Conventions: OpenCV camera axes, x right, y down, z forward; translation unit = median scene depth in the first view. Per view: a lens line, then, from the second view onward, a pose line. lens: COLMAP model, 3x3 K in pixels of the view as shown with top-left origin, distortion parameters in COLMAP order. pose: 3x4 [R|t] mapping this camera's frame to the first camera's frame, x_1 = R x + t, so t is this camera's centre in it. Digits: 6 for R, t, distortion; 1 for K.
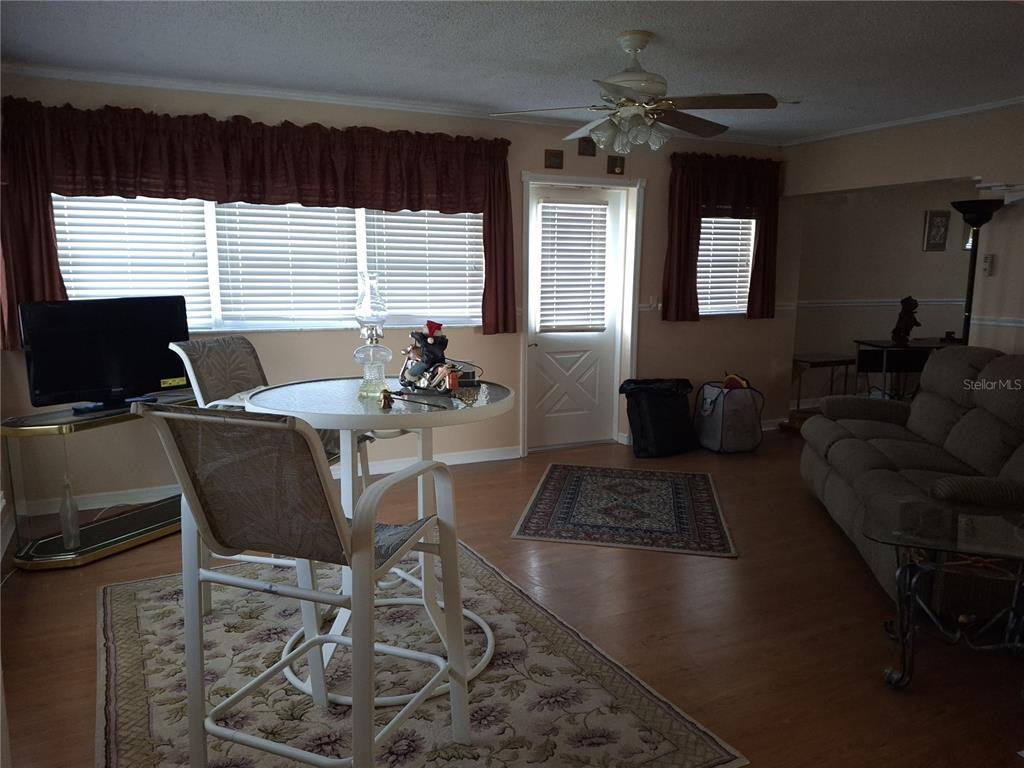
lens RADIAL K [[732.3, 0, 509.5], [0, 732.3, 391.3], [0, 0, 1]] dist [0.042824, -0.126737]
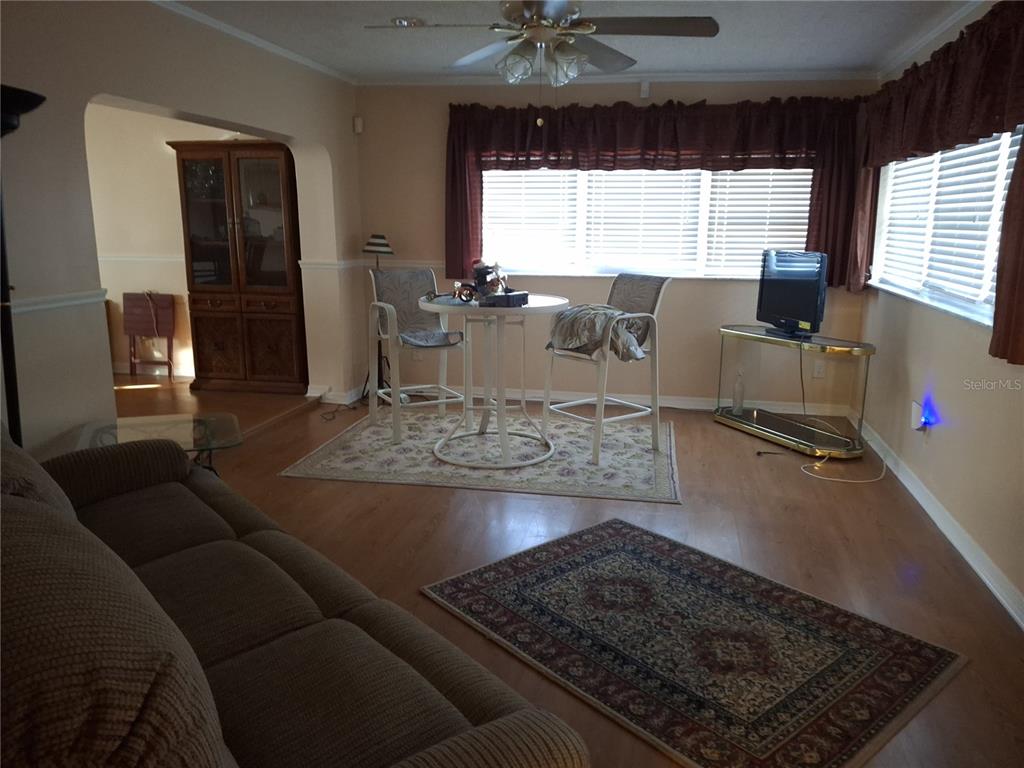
lens RADIAL K [[749.5, 0, 512.0], [0, 749.5, 384.0], [0, 0, 1]] dist [0.226625, -0.473969]
pose [[-0.620663, 0.160550, -0.767464, 0.770056], [-0.137477, 0.941365, 0.308110, -0.230494], [0.771931, 0.296741, -0.562198, 1.345547]]
